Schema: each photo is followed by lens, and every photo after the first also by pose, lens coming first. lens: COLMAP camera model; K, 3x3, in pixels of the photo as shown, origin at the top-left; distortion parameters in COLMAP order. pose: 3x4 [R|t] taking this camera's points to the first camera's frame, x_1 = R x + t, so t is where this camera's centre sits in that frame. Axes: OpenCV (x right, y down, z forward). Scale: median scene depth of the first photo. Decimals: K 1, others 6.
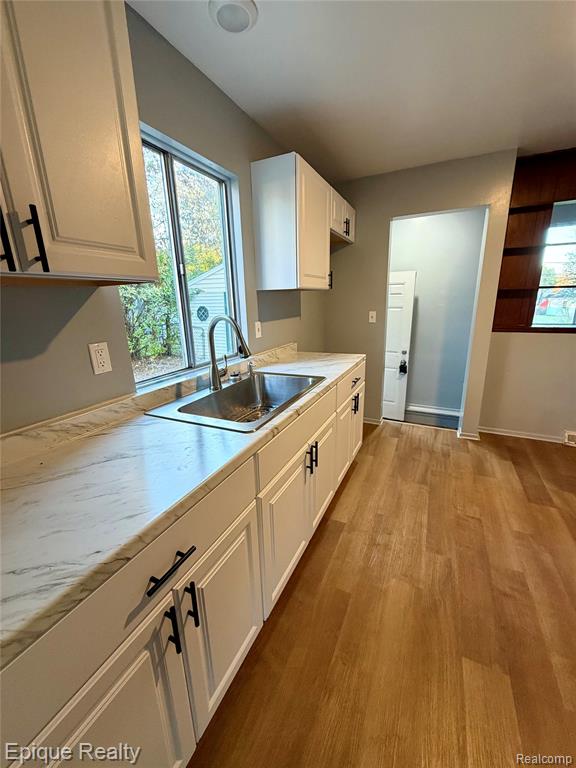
lens RADIAL K [[305.6, 0, 288.8], [0, 305.6, 380.5], [0, 0, 1]] dist [-0.000284, 0.000560]
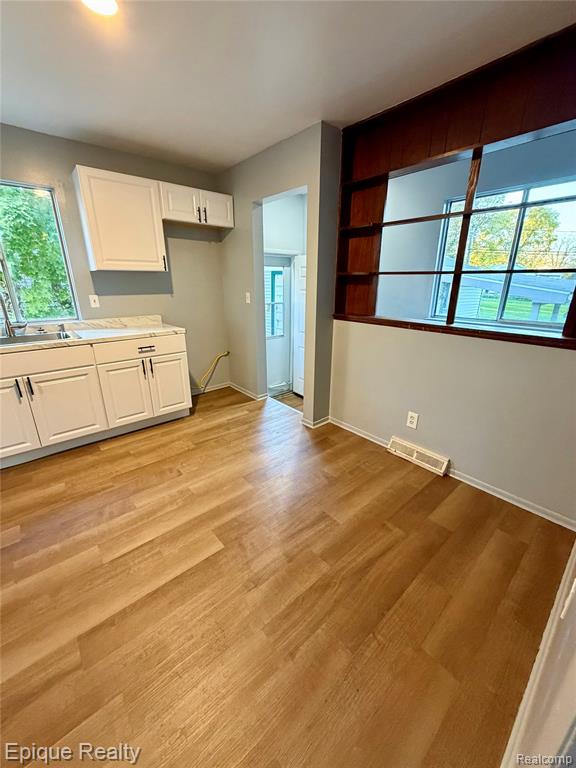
lens RADIAL K [[305.6, 0, 288.6], [0, 305.6, 380.8], [0, 0, 1]] dist [-0.000284, 0.000560]
pose [[0.918276, 0.151204, -0.365934, 1.092766], [-0.126938, 0.987852, 0.089642, -0.045362], [0.375042, -0.035865, 0.926314, 0.065647]]
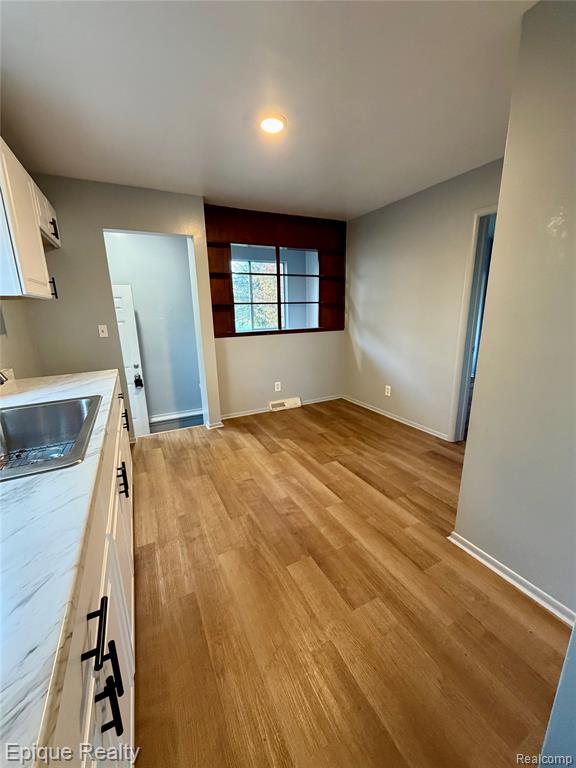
lens RADIAL K [[305.6, 0, 288.7], [0, 305.6, 380.1], [0, 0, 1]] dist [-0.000284, 0.000560]
pose [[0.605242, -0.169168, 0.777859, -0.170338], [0.210697, 0.976353, 0.048396, 0.013971], [-0.767652, 0.134602, 0.626573, 0.012213]]
